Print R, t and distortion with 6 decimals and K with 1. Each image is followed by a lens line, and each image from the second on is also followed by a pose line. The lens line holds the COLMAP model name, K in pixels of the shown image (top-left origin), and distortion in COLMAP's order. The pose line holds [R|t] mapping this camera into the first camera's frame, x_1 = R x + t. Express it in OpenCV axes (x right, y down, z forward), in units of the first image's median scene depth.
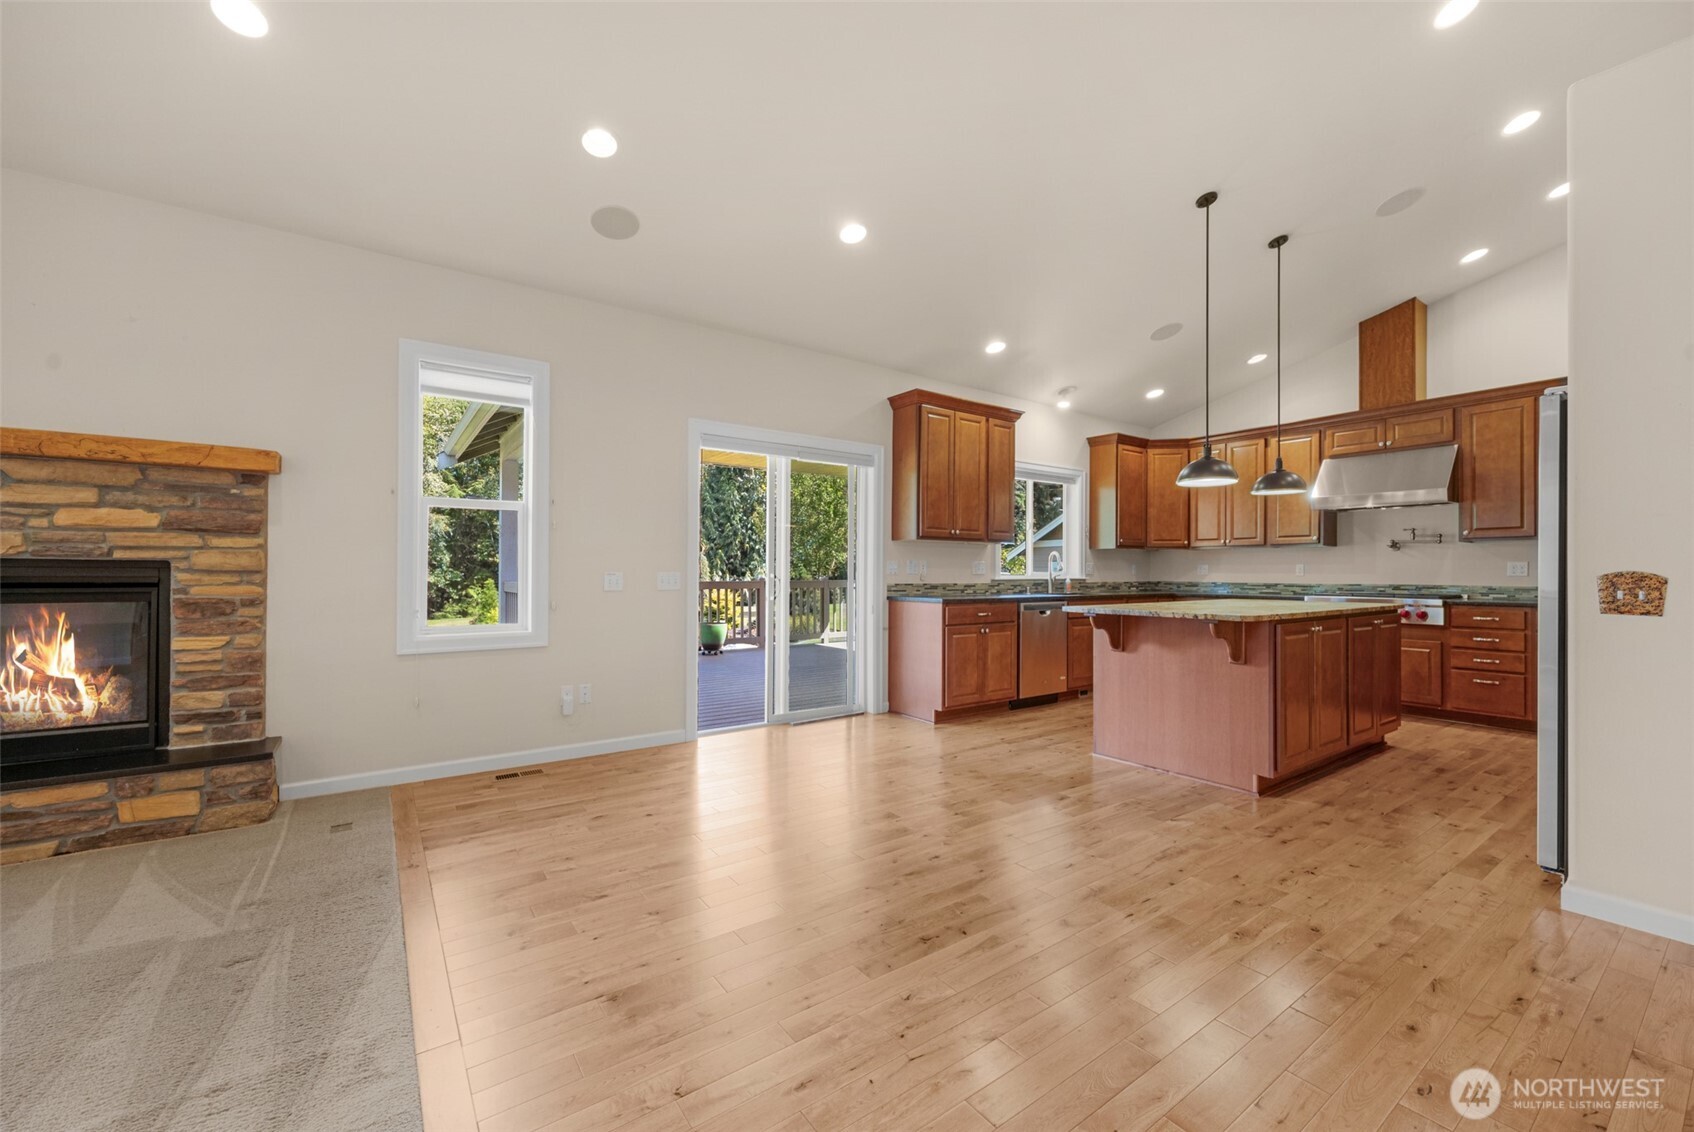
lens RADIAL K [[687.1, 0, 853.2], [0, 687.1, 571.5], [0, 0, 1]] dist [-0.000577, 0.000066]
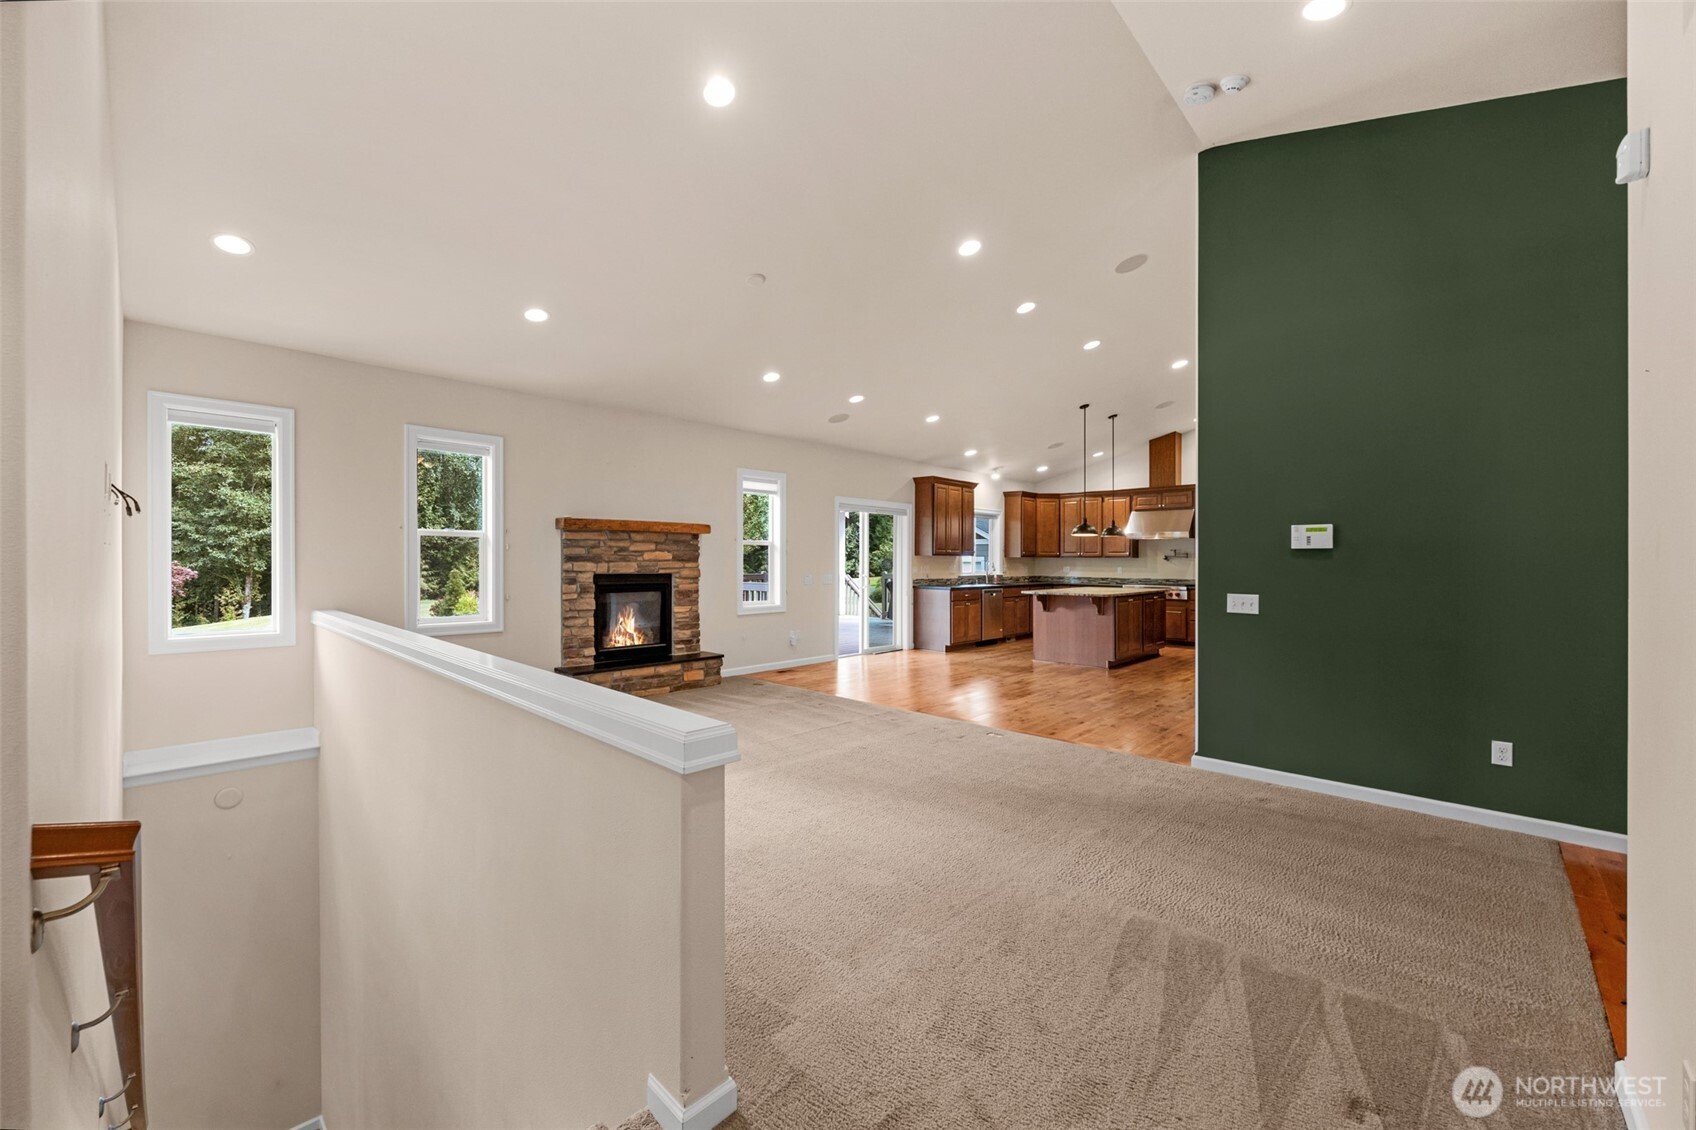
lens RADIAL K [[655.0, 0, 796.6], [0, 655.0, 559.0], [0, 0, 1]] dist [-0.002726, 0.000209]
pose [[0.991201, 0.000964, 0.132365, -0.537725], [-0.001051, 0.999999, 0.000586, -0.040803], [-0.132364, -0.000719, 0.991201, -0.761055]]
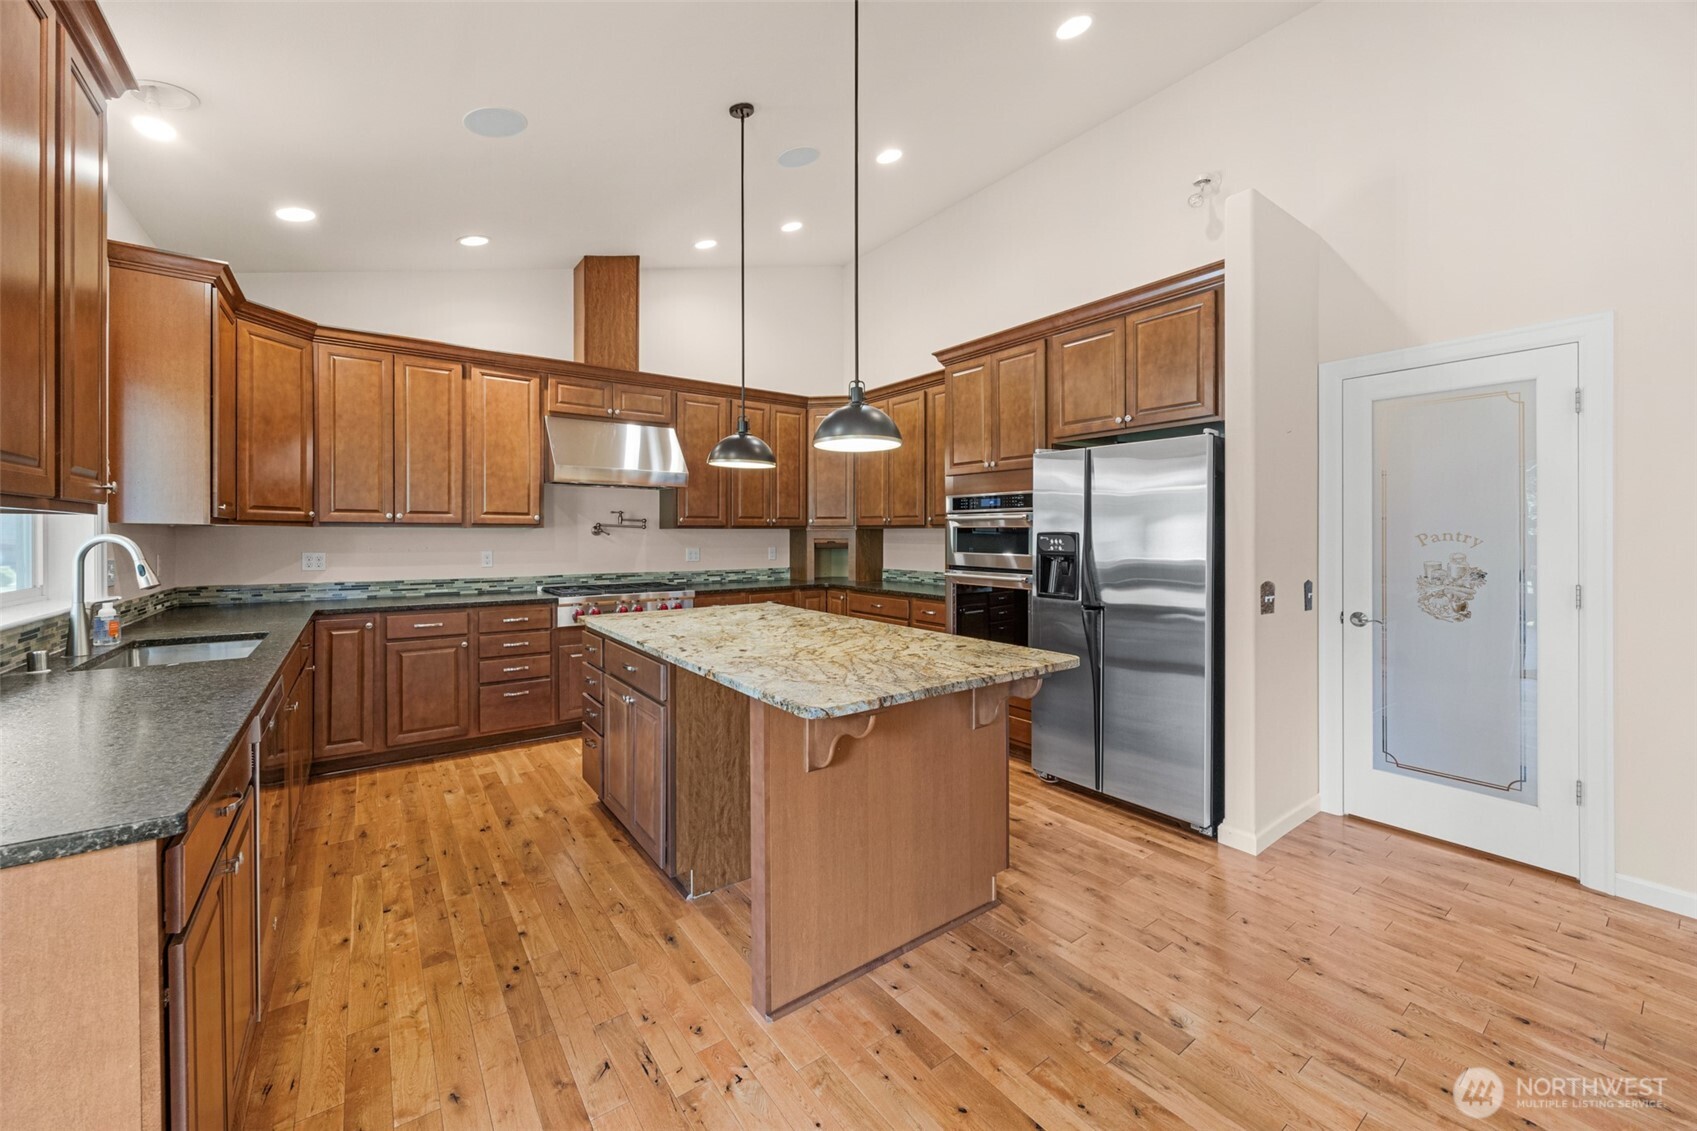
lens RADIAL K [[655.4, 0, 835.5], [0, 655.4, 542.3], [0, 0, 1]] dist [-0.002726, 0.000209]
pose [[-0.013198, -0.014634, 0.999806, -0.057637], [-0.003242, 0.999888, 0.014592, -0.039855], [-0.999908, -0.003049, -0.013244, 0.824385]]
